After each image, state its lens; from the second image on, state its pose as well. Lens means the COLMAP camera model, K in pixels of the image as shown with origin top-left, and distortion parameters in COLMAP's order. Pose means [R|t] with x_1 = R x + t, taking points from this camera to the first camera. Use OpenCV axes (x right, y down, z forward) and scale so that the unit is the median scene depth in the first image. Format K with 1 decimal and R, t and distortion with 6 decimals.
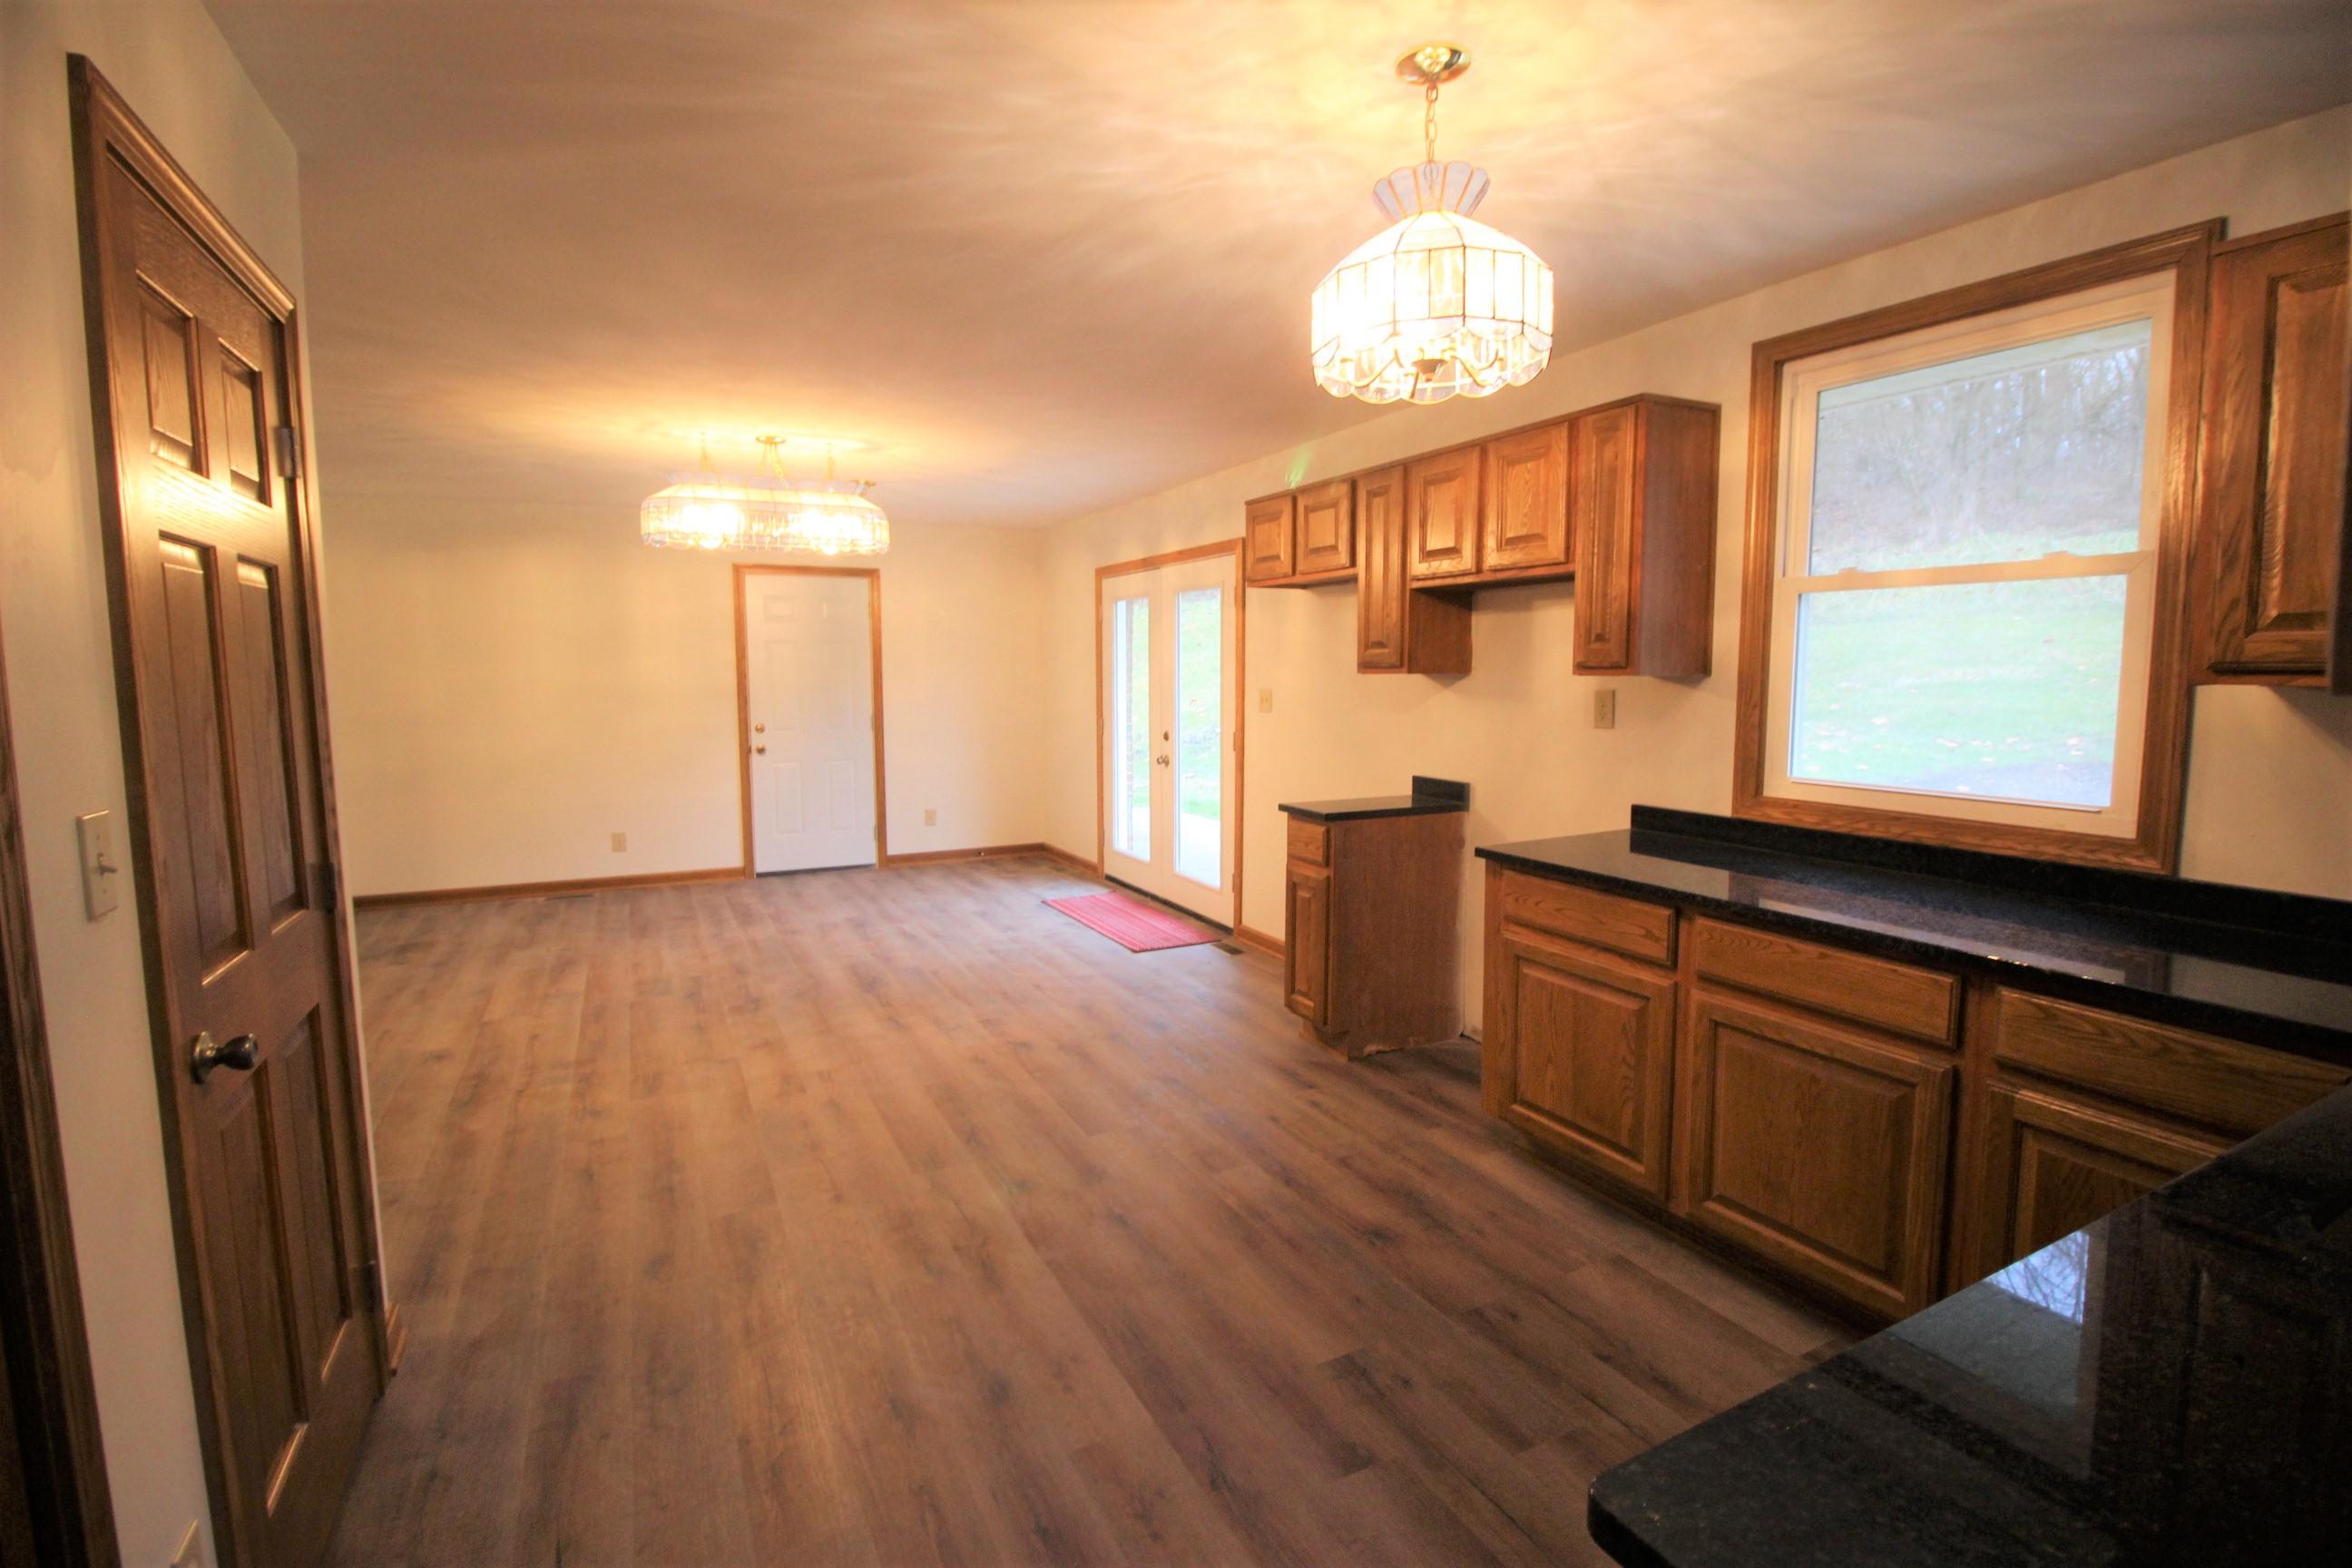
lens RADIAL K [[1081.0, 0, 1184.6], [0, 1081.0, 766.2], [0, 0, 1]] dist [-0.002717, -0.010891]
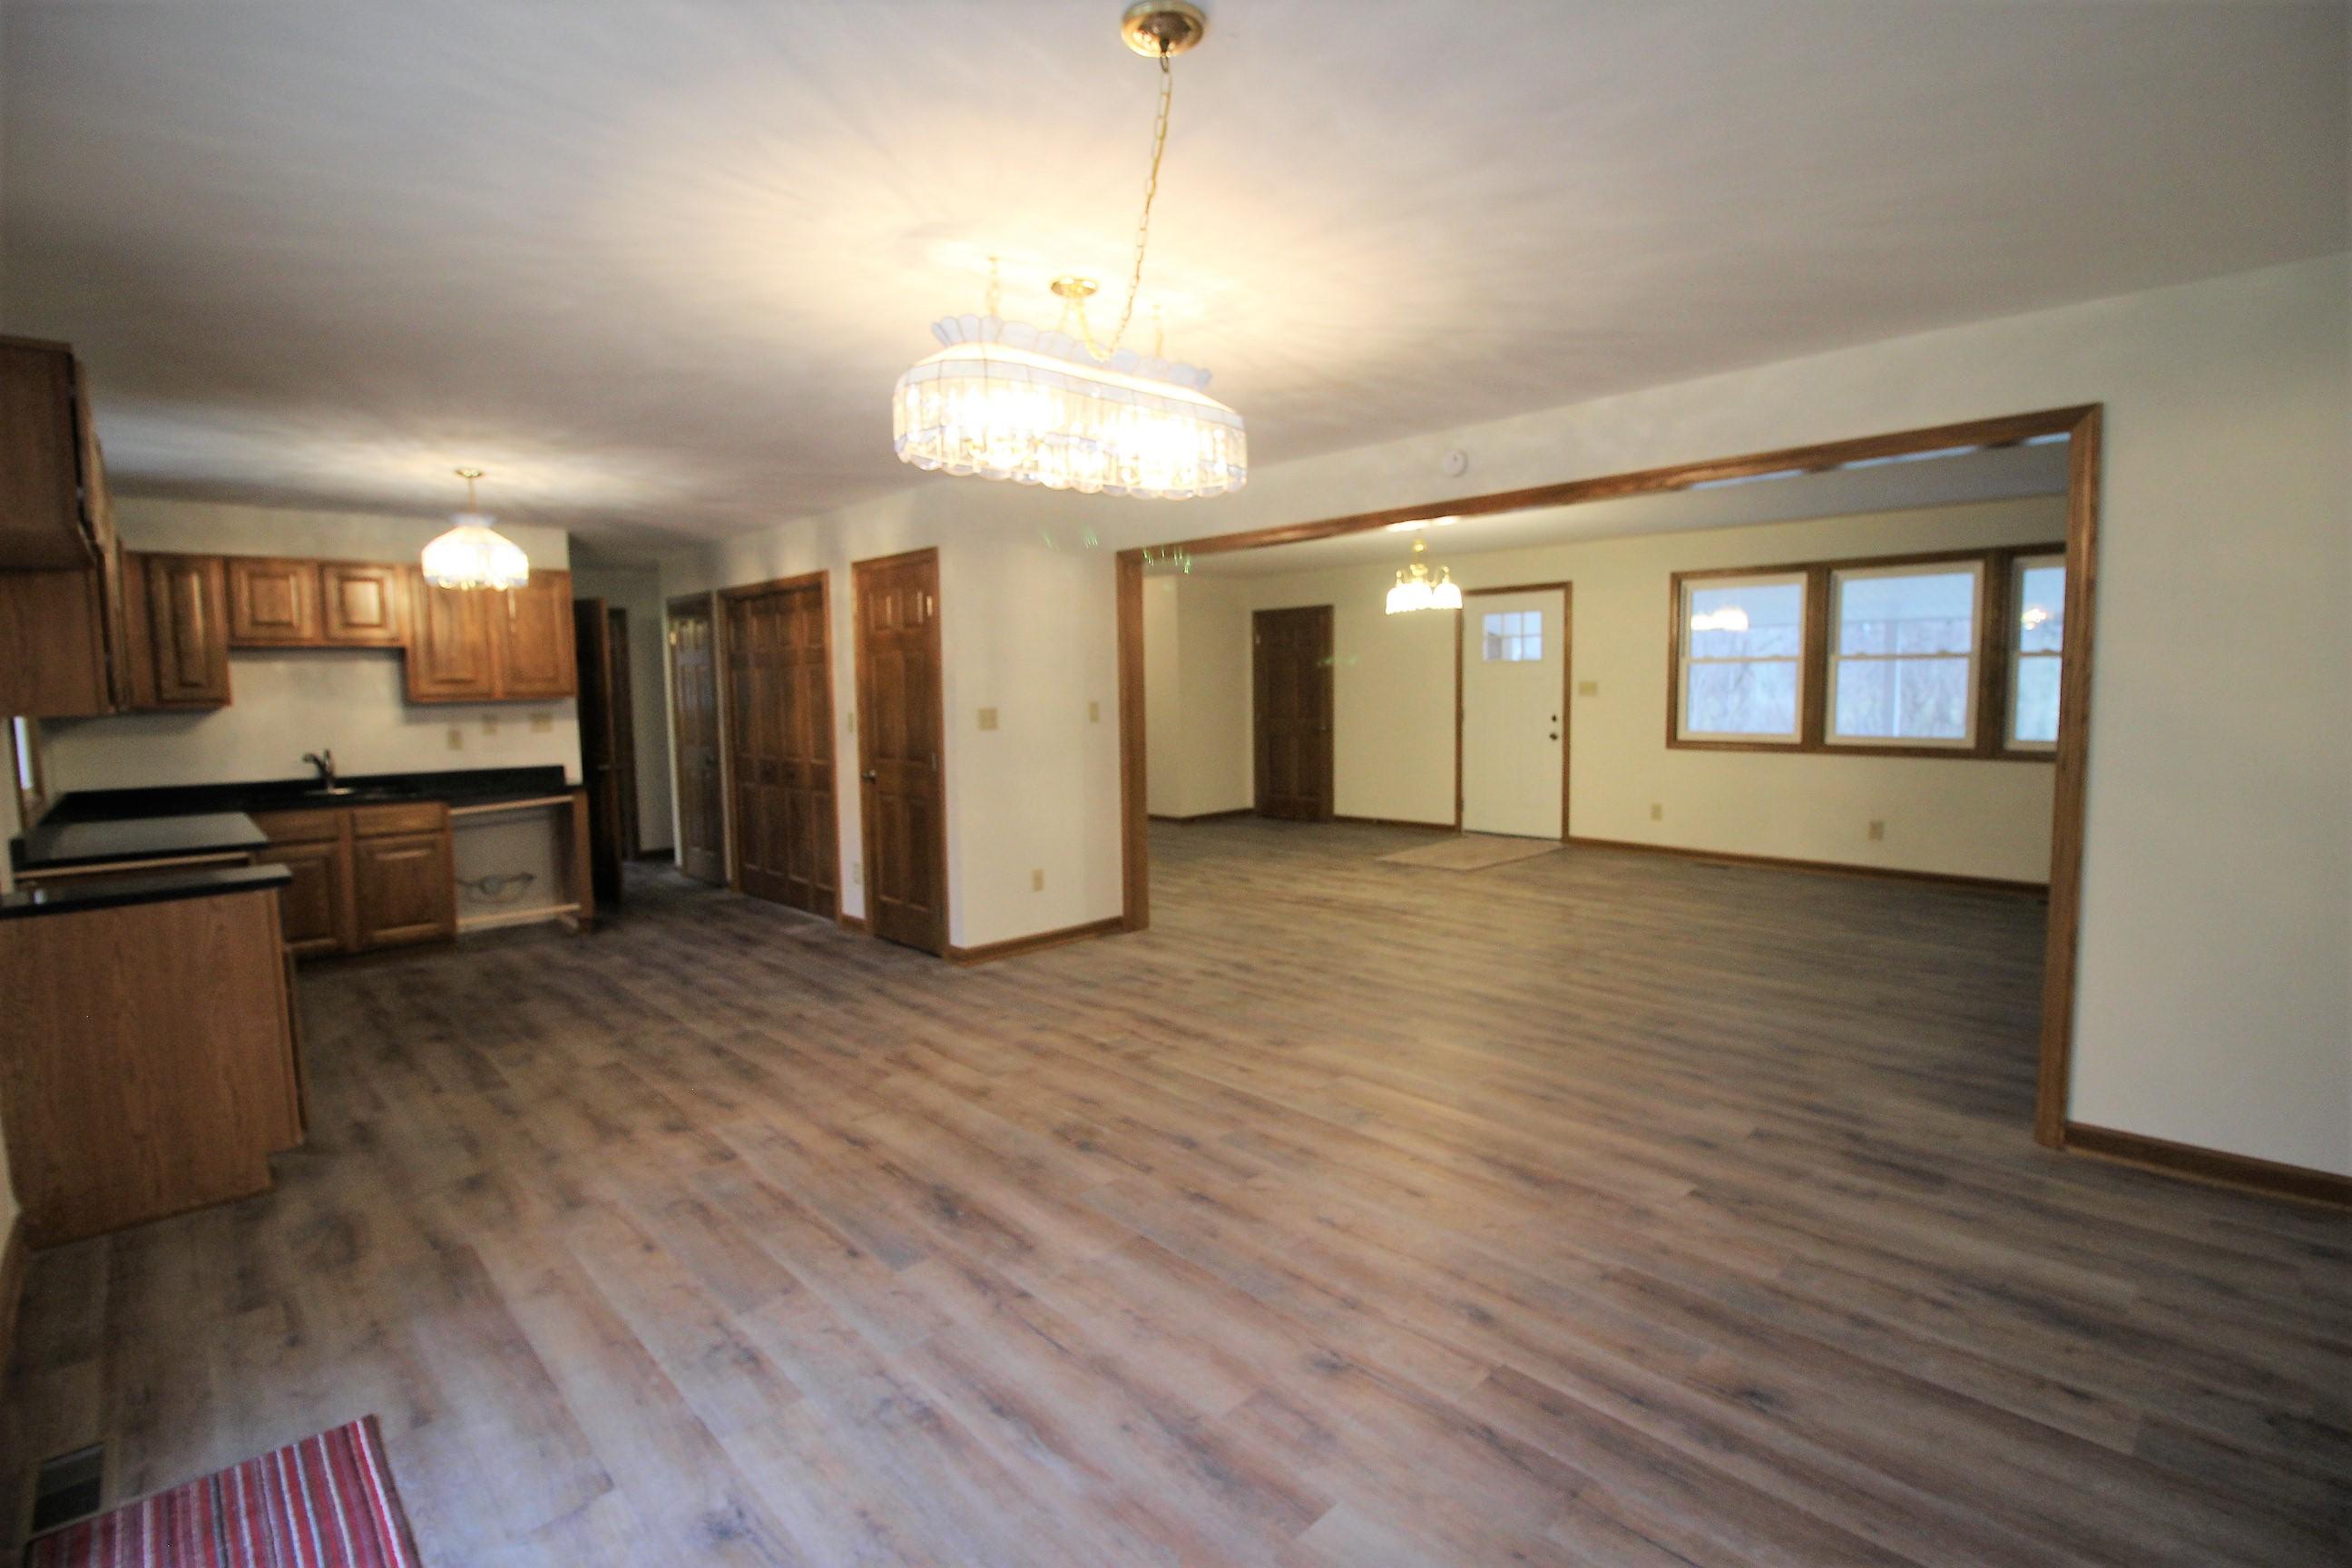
lens RADIAL K [[1081.0, 0, 1183.7], [0, 1081.0, 773.1], [0, 0, 1]] dist [-0.002717, -0.010891]
pose [[-0.957885, 0.049892, -0.282785, -0.390192], [-0.000949, 0.984235, 0.176865, -0.218343], [0.287151, 0.169684, -0.942736, 2.373445]]
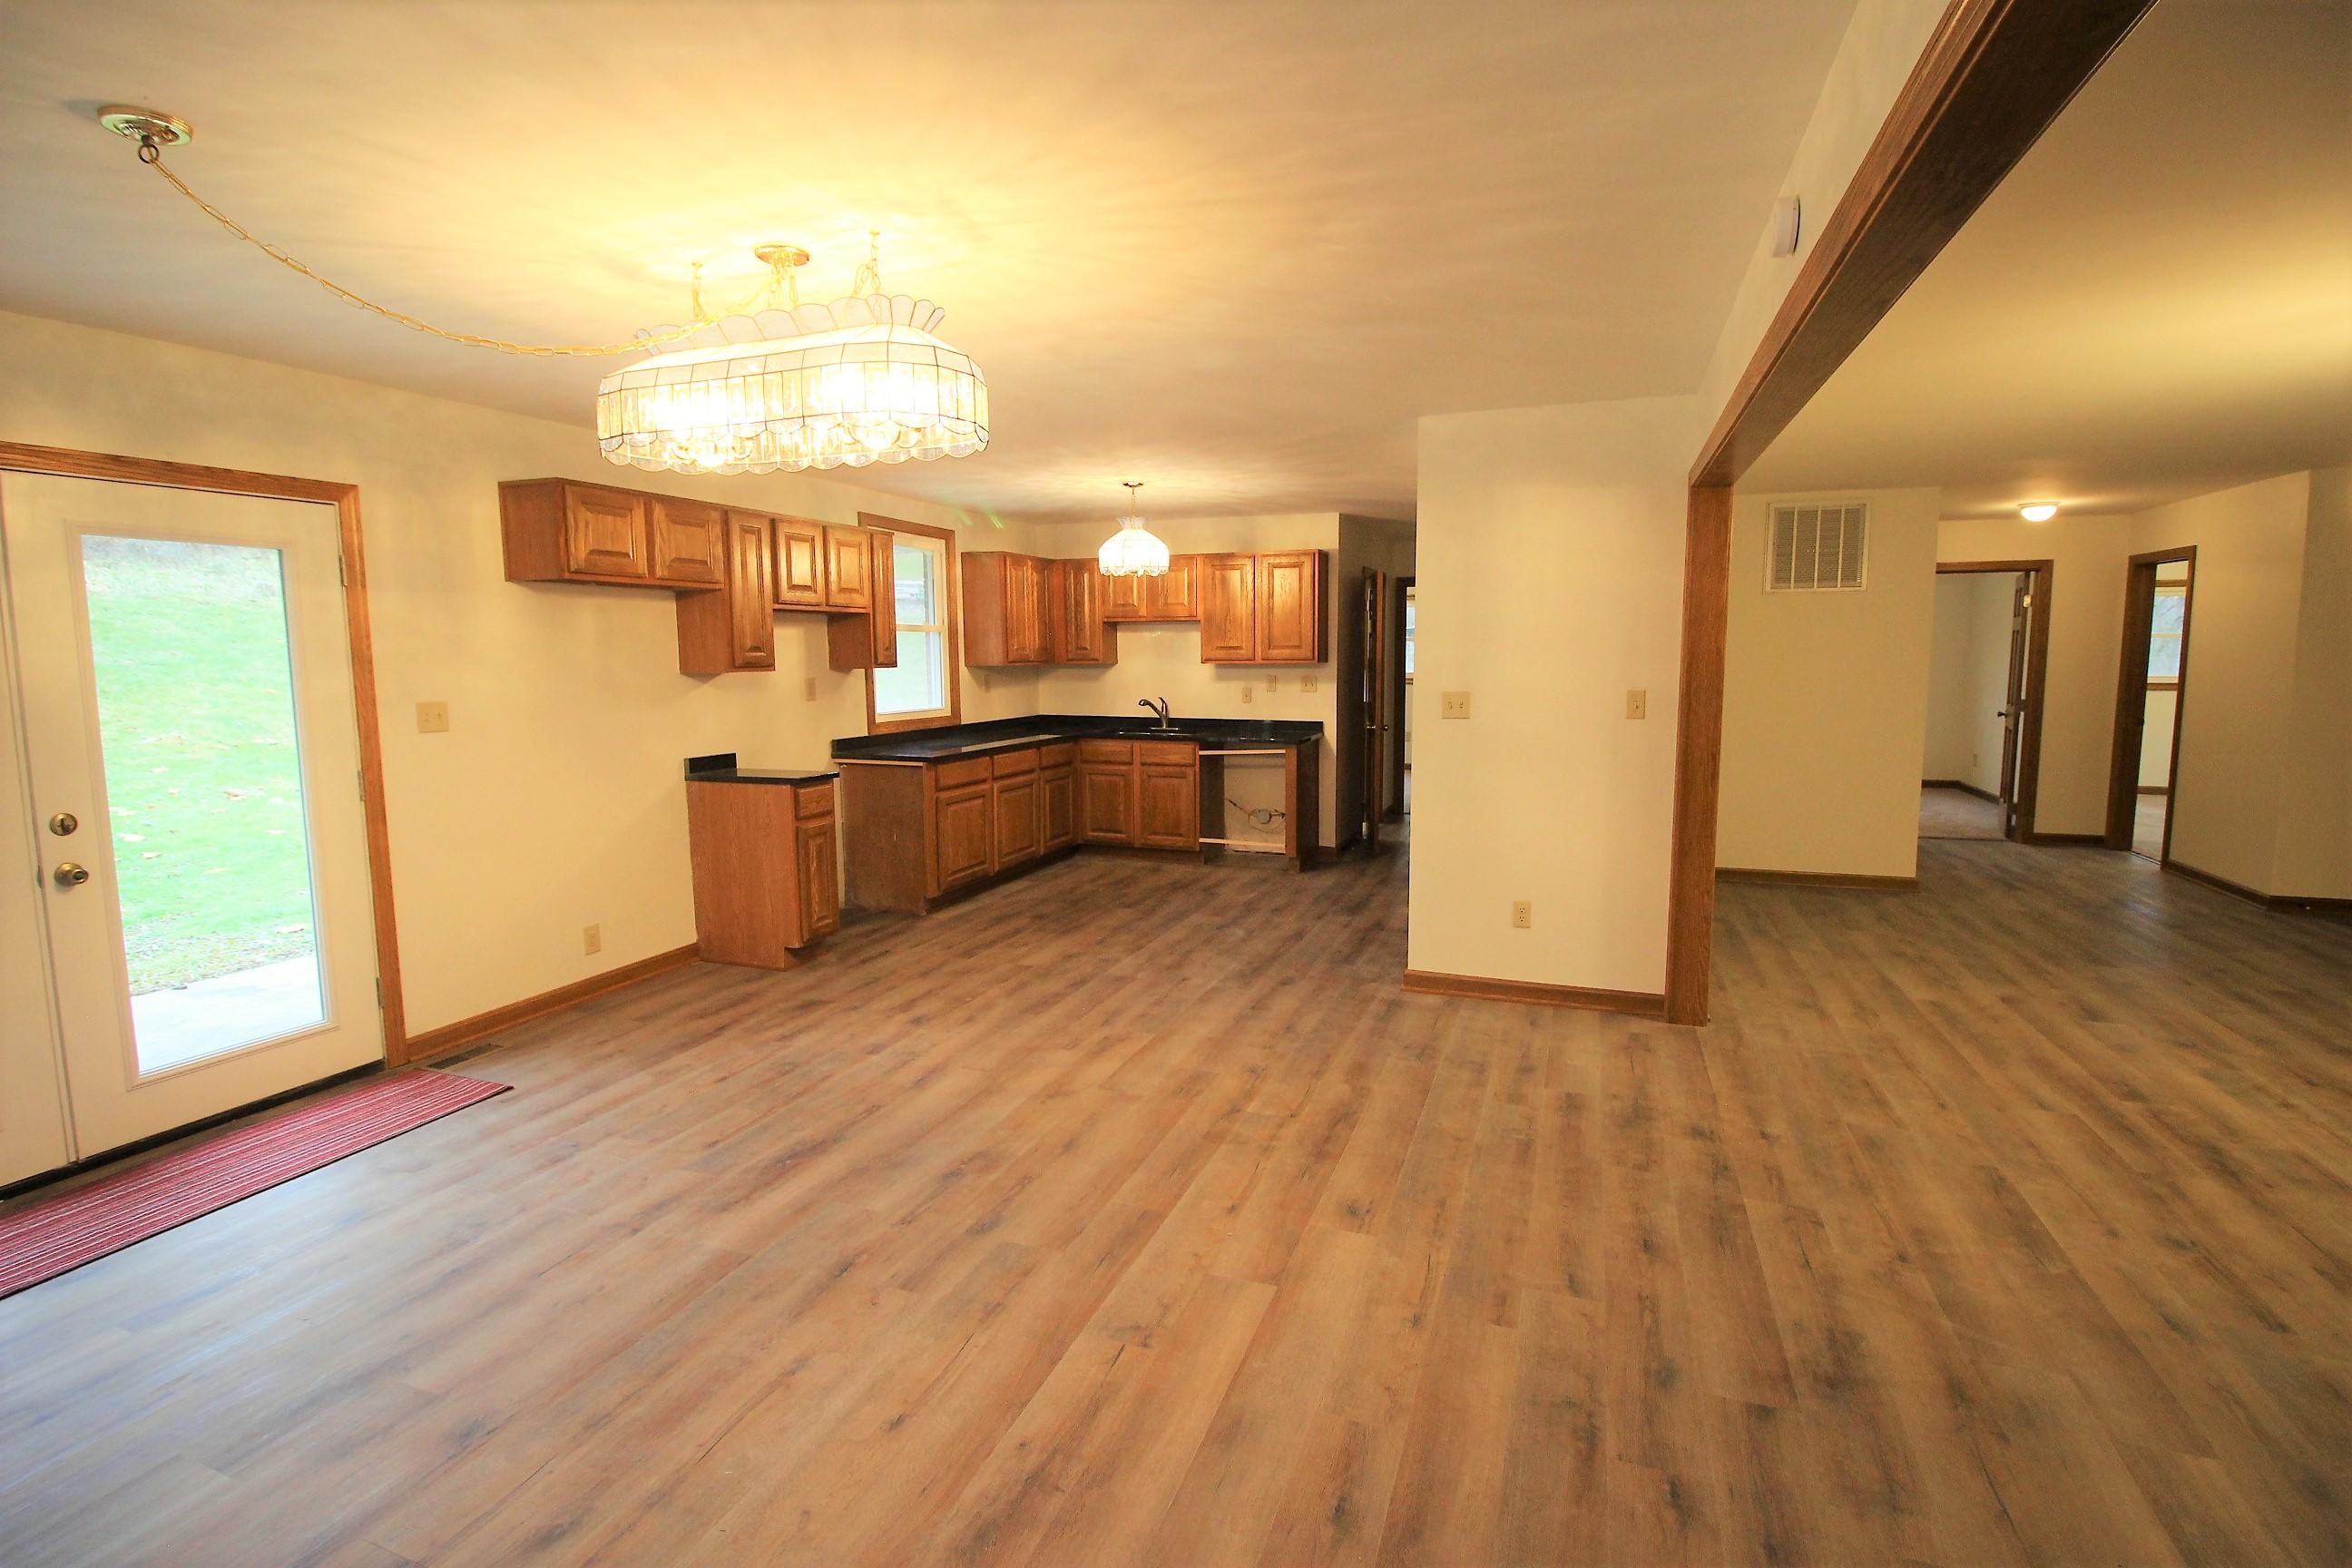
lens RADIAL K [[1081.0, 0, 1188.3], [0, 1081.0, 769.0], [0, 0, 1]] dist [-0.002717, -0.010891]
pose [[-0.676683, -0.069406, 0.732996, -1.384072], [0.079255, 0.982896, 0.166235, -0.179338], [-0.731996, 0.170582, -0.659609, 1.850767]]
